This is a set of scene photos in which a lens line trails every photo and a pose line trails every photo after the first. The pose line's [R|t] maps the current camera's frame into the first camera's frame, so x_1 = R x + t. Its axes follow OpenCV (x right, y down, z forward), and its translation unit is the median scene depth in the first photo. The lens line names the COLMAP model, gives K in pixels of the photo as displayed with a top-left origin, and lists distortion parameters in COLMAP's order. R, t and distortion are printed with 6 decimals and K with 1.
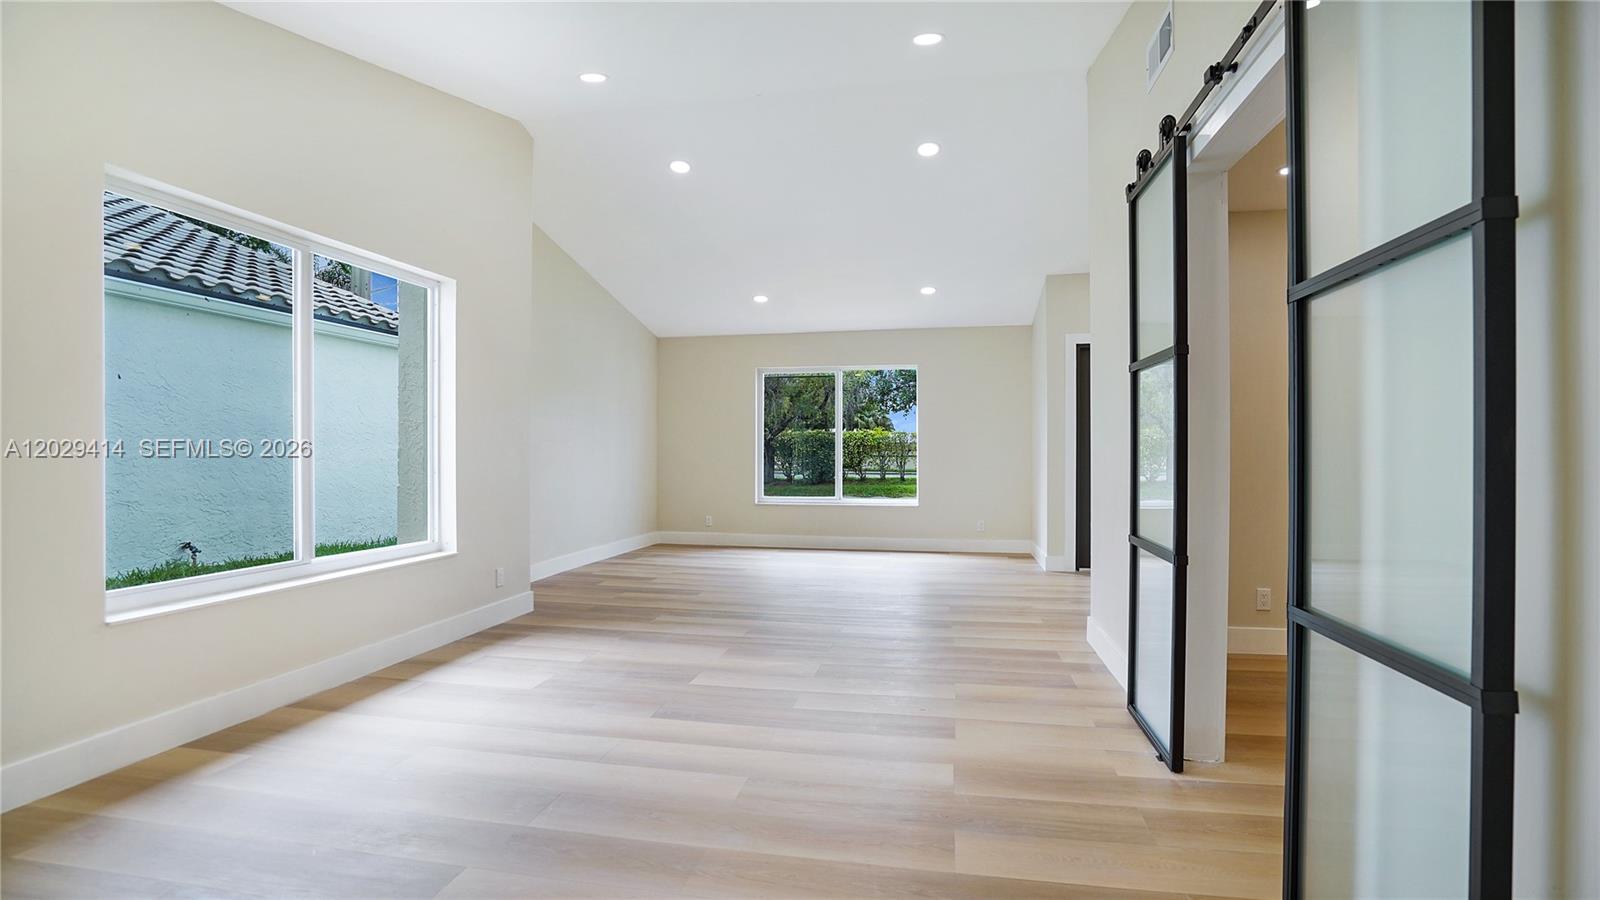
lens RADIAL K [[733.5, 0, 800.0], [0, 733.5, 450.0], [0, 0, 1]] dist [-0.042668, 0.000937]
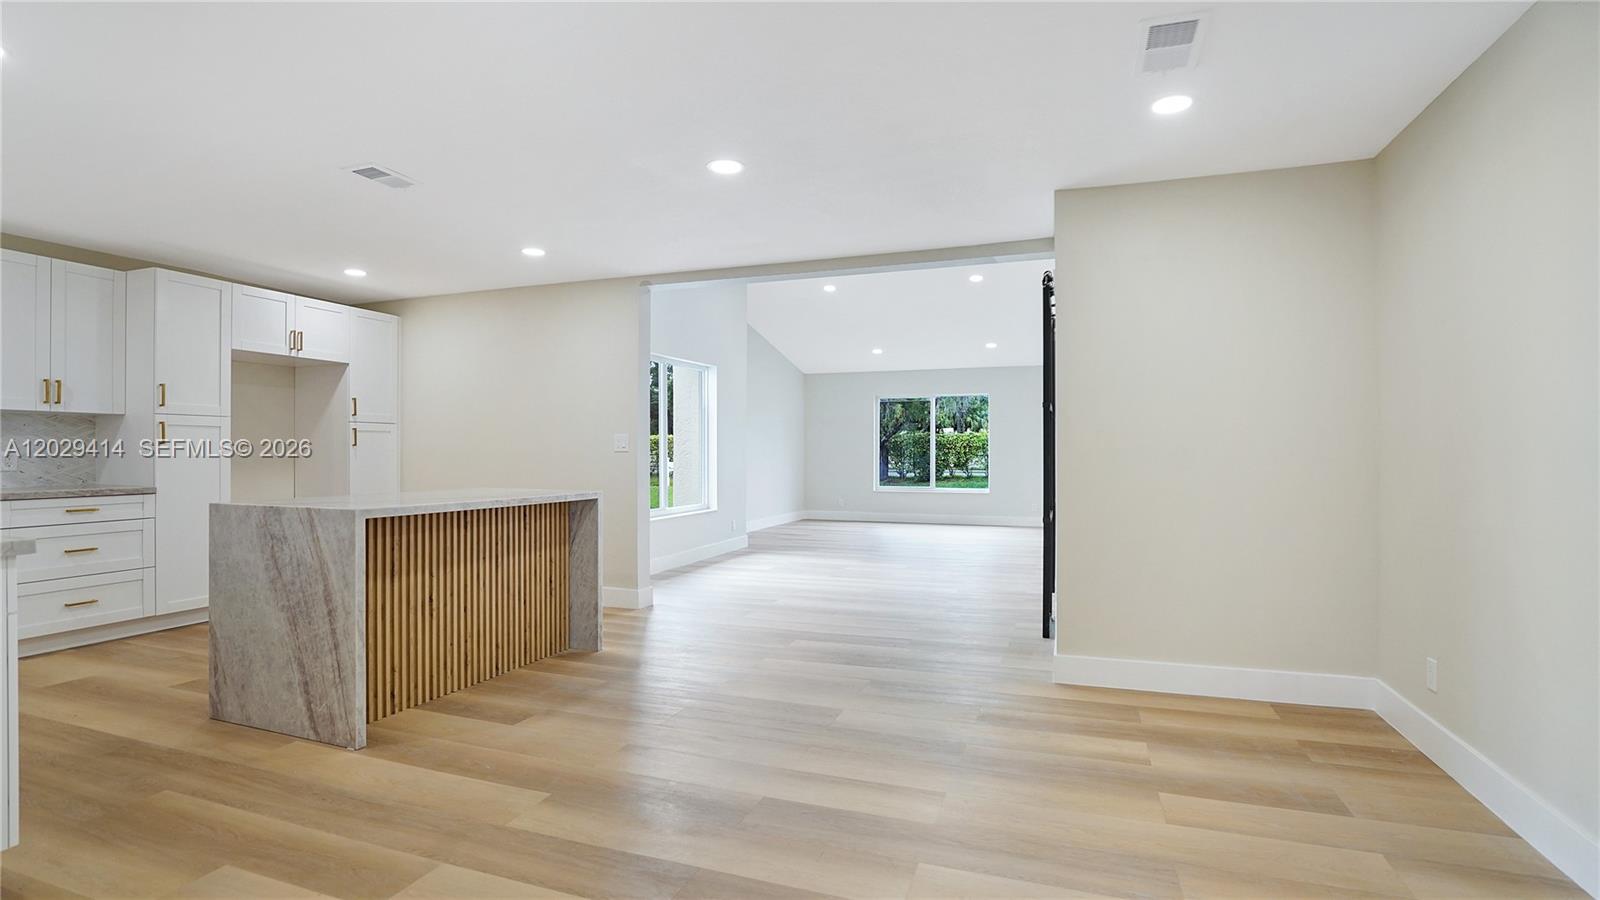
lens RADIAL K [[756.5, 0, 790.4], [0, 756.5, 451.8], [0, 0, 1]] dist [-0.054109, 0.018886]
pose [[0.986398, 0.000372, -0.164376, 0.021409], [0.000396, 0.999989, 0.004640, -0.010170], [0.164376, -0.004642, 0.986387, -0.478573]]
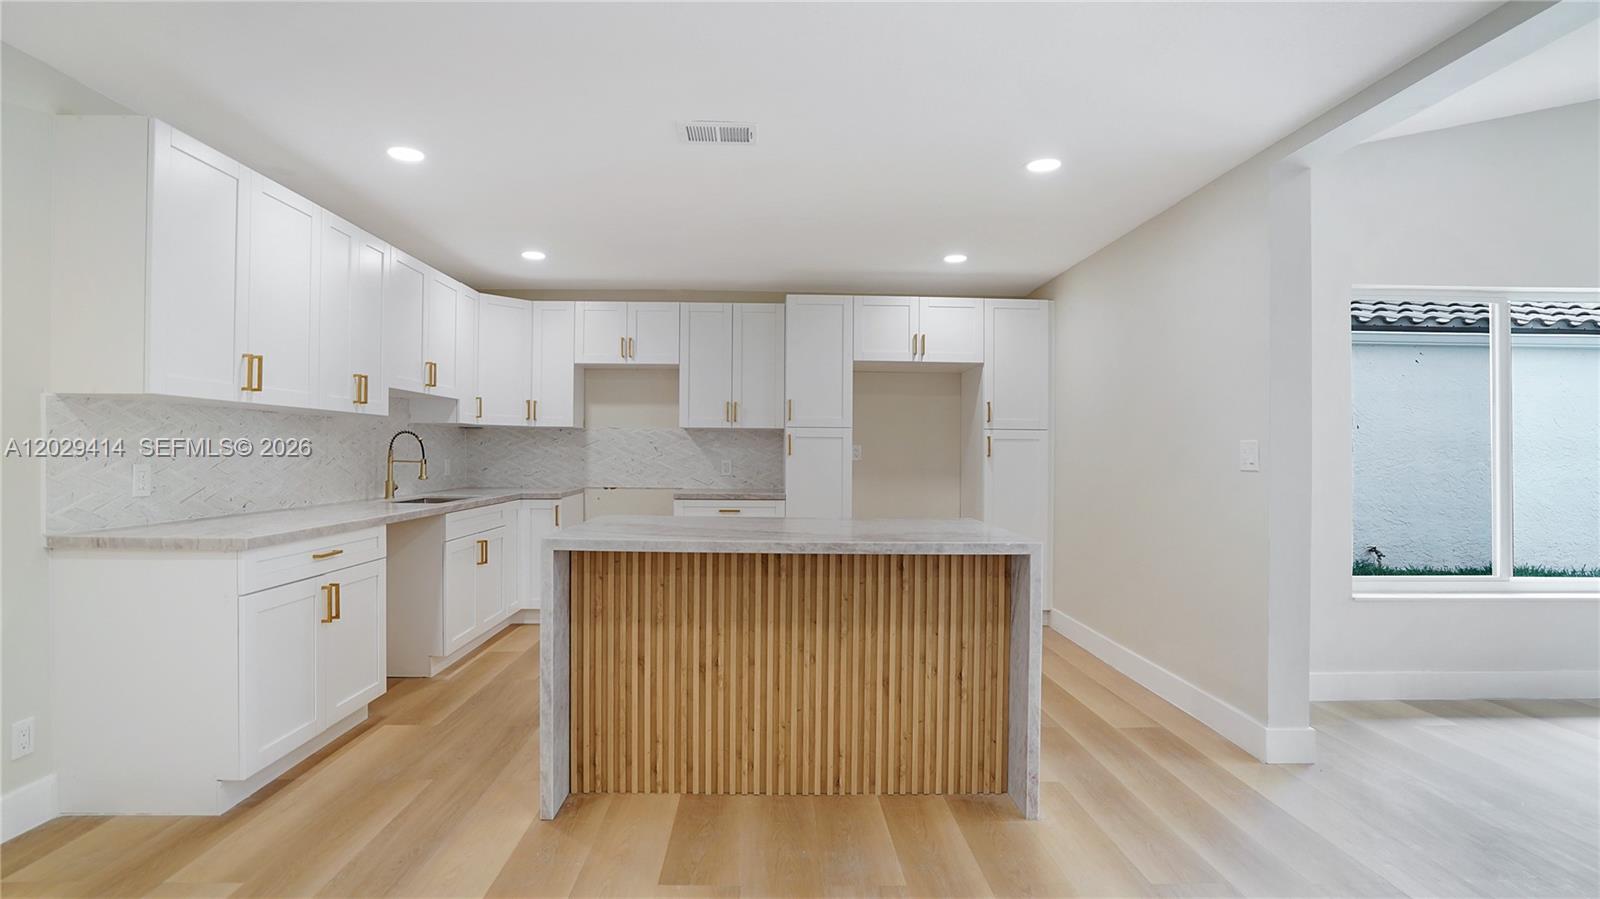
lens RADIAL K [[756.5, 0, 790.4], [0, 756.5, 451.3], [0, 0, 1]] dist [-0.054109, 0.018886]
pose [[0.217495, -0.000103, -0.976061, 0.074973], [-0.002934, 0.999995, -0.000759, -0.016066], [0.976057, 0.003028, 0.217494, -0.138144]]
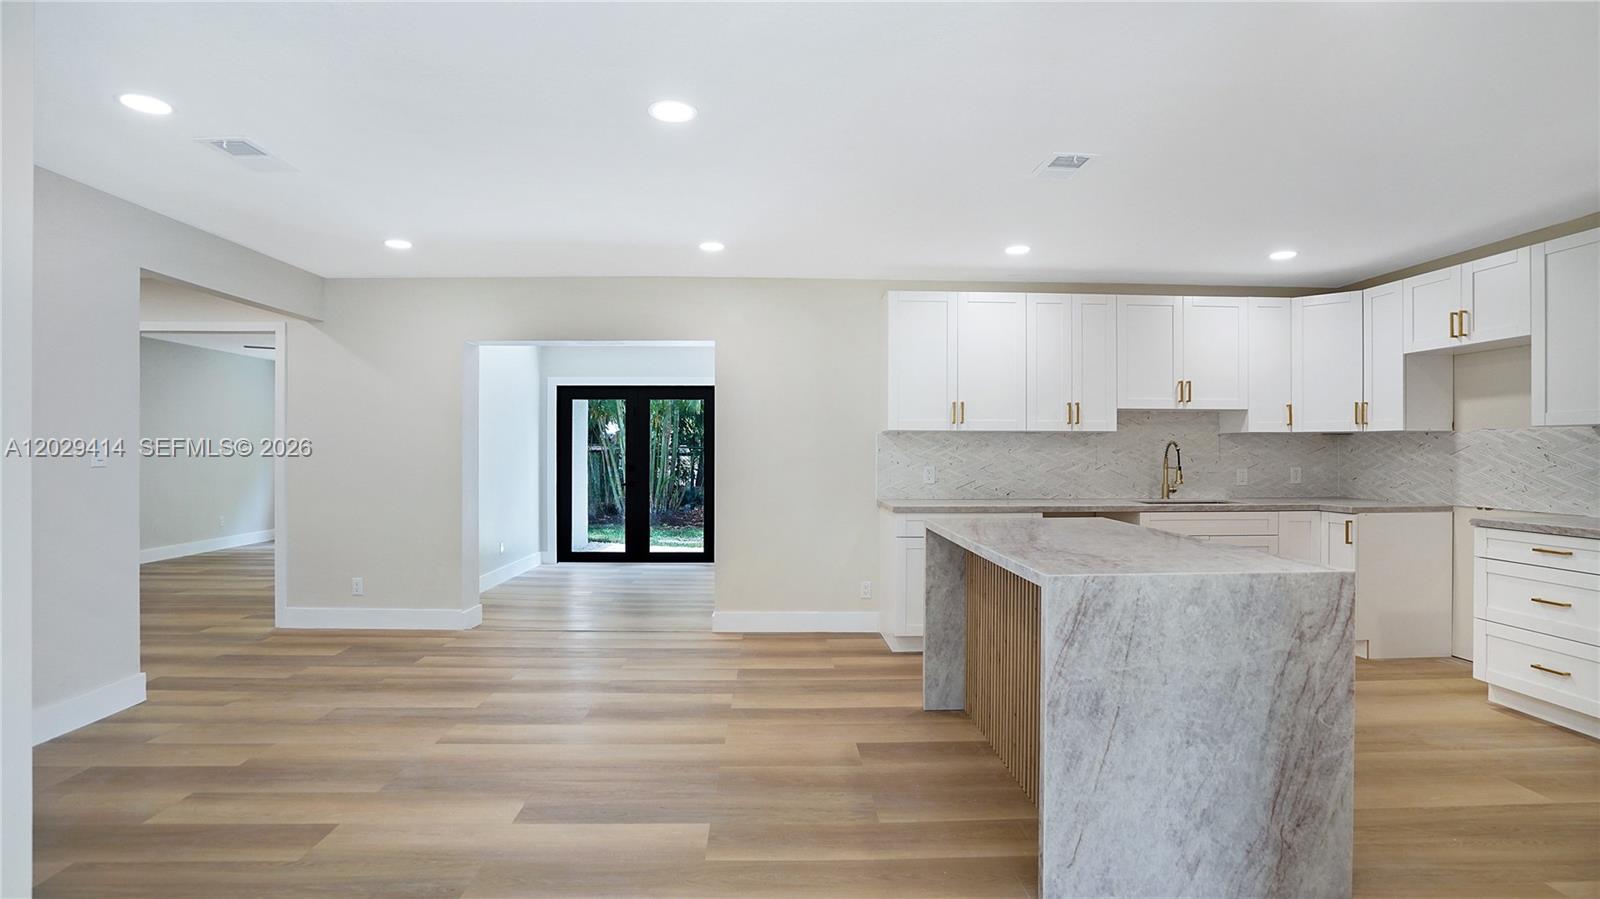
lens RADIAL K [[756.5, 0, 790.4], [0, 756.5, 451.3], [0, 0, 1]] dist [-0.054109, 0.018886]
pose [[-0.974500, -0.002210, -0.224379, -0.059263], [-0.001507, 0.999993, -0.003304, -0.019853], [0.224385, -0.002882, -0.974496, 0.247766]]
